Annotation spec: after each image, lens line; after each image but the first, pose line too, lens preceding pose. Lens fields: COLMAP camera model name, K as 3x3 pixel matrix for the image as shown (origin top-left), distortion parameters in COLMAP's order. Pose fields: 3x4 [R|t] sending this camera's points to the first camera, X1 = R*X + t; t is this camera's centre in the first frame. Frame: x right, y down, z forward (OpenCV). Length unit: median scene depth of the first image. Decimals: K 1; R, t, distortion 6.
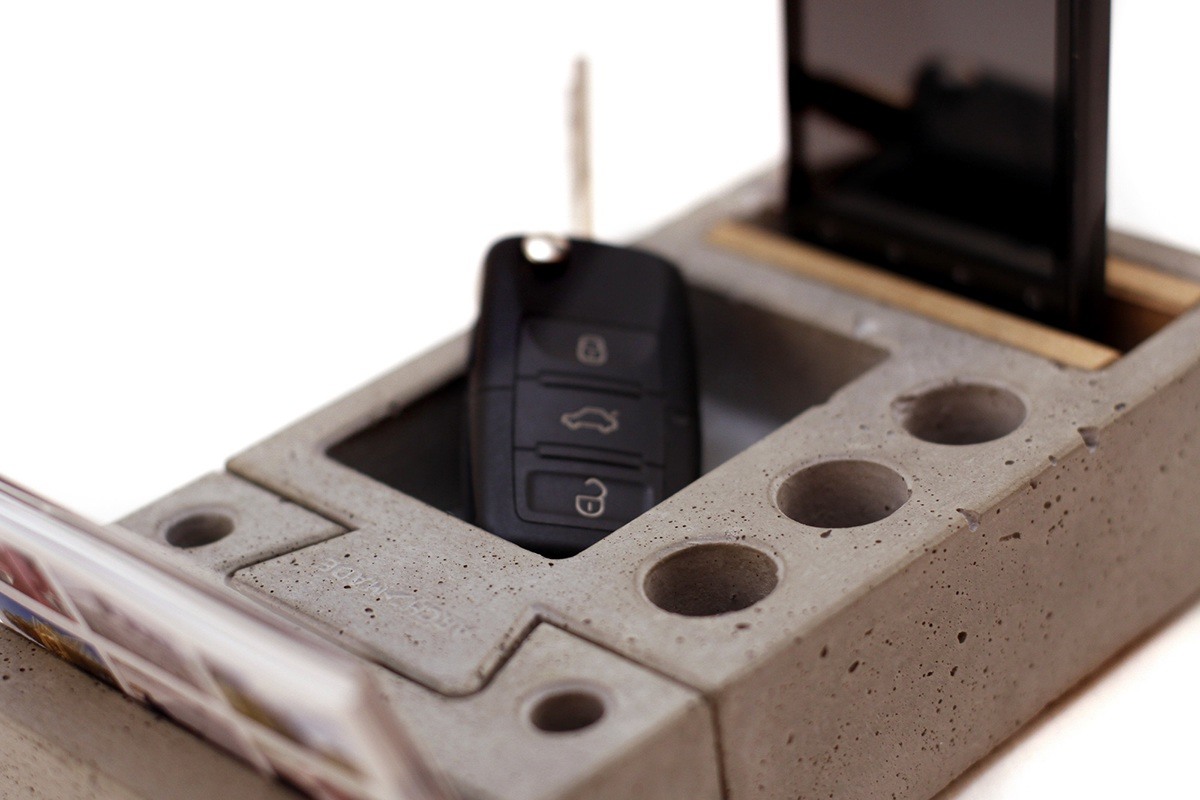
lens RADIAL K [[2951.5, 0, 600.0], [0, 2951.5, 400.0], [0, 0, 1]] dist [-0.268055, -0.018928]
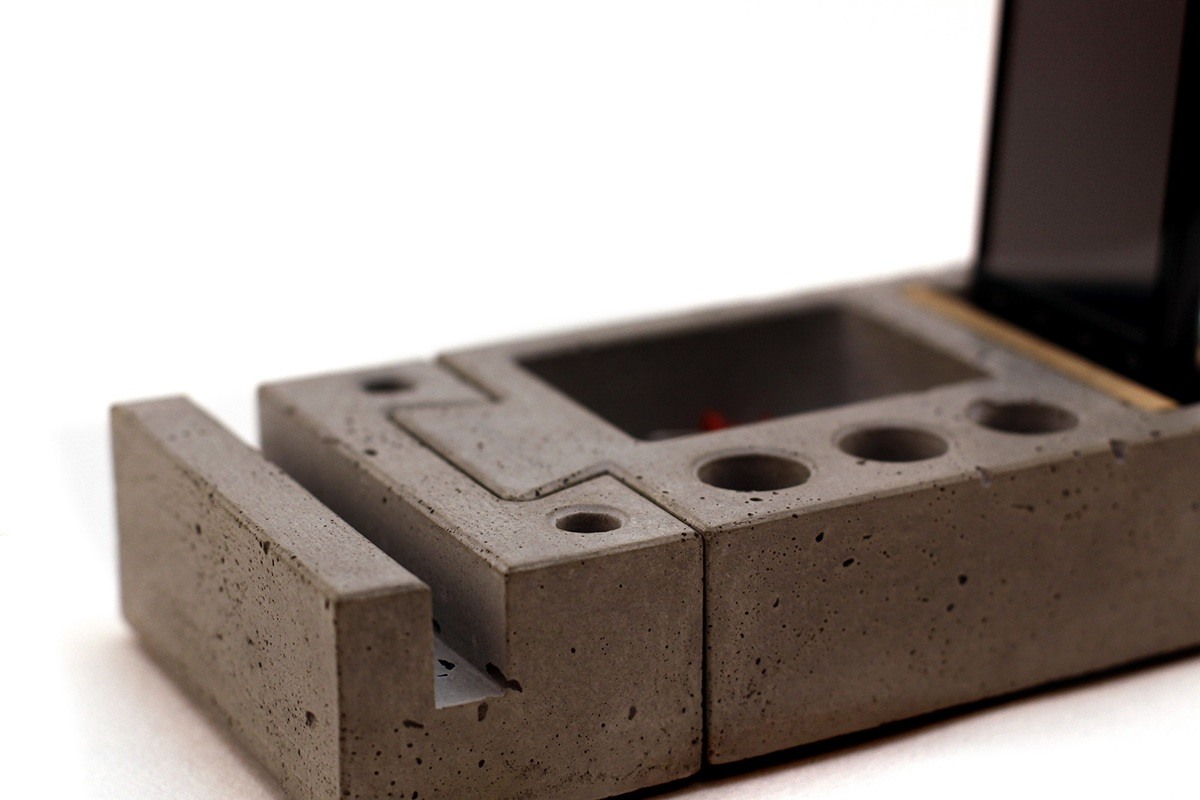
lens RADIAL K [[2951.5, 0, 600.0], [0, 2951.5, 400.0], [0, 0, 1]] dist [-0.268055, -0.018928]
pose [[0.948972, 0.189404, -0.252148, 0.273382], [-0.228544, 0.963983, -0.136031, 0.208325], [0.217302, 0.186716, 0.958080, -0.166180]]
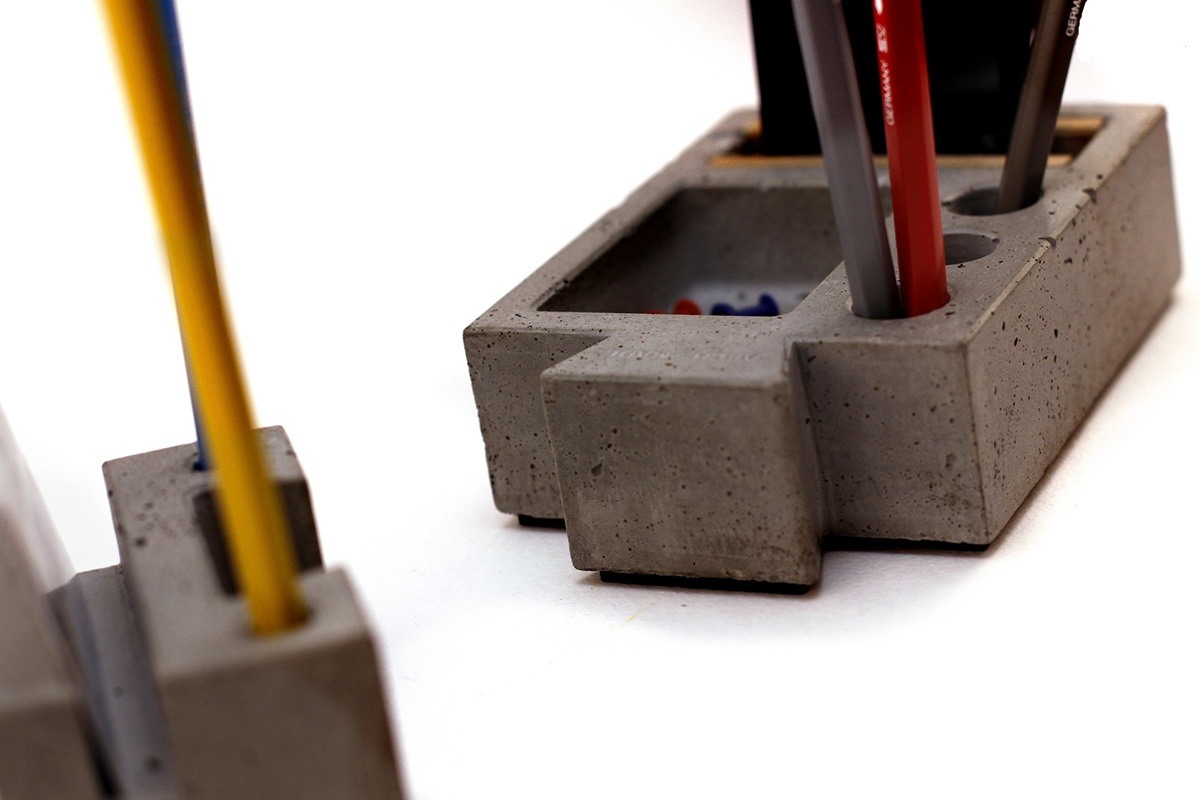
lens RADIAL K [[2951.5, 0, 600.0], [0, 2951.5, 400.0], [0, 0, 1]] dist [-0.268055, -0.018928]
pose [[0.941756, -0.153401, 0.299273, -0.510197], [0.201956, 0.969546, -0.138547, 0.265848], [-0.268905, 0.190918, 0.944055, -0.248859]]
